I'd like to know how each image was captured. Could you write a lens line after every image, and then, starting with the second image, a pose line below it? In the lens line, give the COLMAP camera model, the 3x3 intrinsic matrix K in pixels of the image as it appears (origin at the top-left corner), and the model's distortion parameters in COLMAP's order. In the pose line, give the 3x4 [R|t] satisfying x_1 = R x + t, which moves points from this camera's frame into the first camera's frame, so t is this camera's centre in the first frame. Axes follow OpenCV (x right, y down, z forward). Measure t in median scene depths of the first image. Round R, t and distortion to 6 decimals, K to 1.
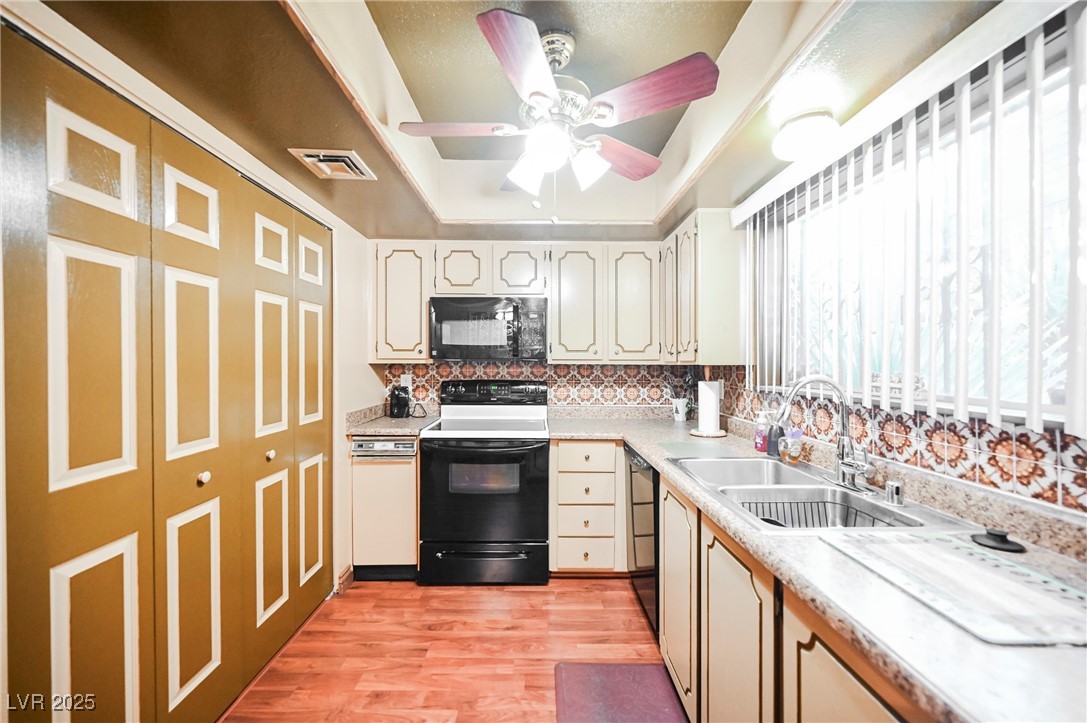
lens RADIAL K [[425.6, 0, 542.4], [0, 425.6, 360.3], [0, 0, 1]] dist [-0.001069, -0.000054]
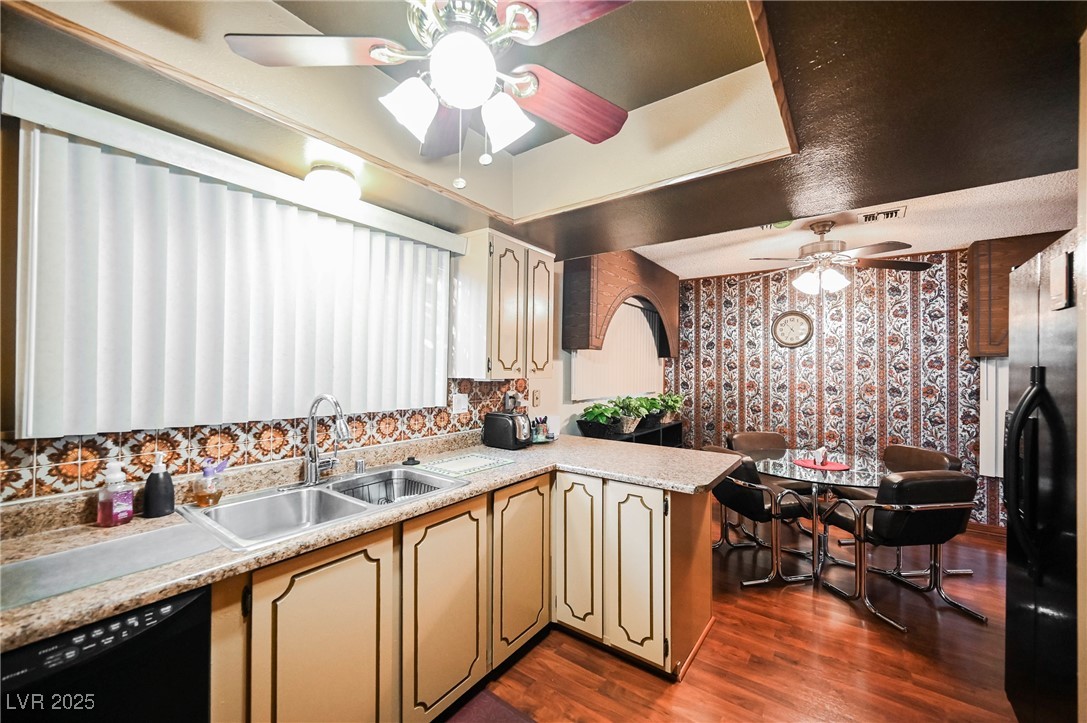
lens RADIAL K [[425.6, 0, 542.4], [0, 425.6, 360.3], [0, 0, 1]] dist [-0.001069, -0.000054]
pose [[-0.799650, 0.019275, 0.600157, -0.291222], [0.000615, 0.999510, -0.031282, -0.007898], [-0.600466, -0.024645, -0.799270, 0.894004]]
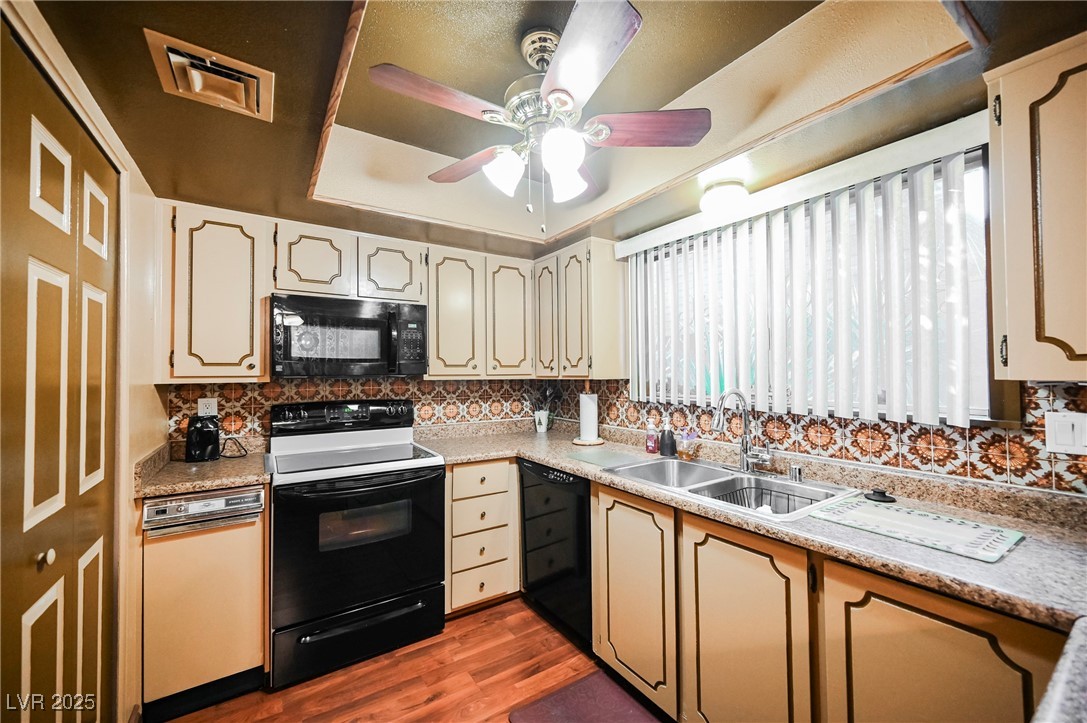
lens RADIAL K [[422.5, 0, 543.5], [0, 422.5, 361.5], [0, 0, 1]] dist [-0.000089, -0.000038]
pose [[0.842813, 0.006148, 0.538172, -0.287725], [0.006086, 0.999762, -0.020951, -0.011912], [-0.538173, 0.020933, 0.842575, 0.140092]]
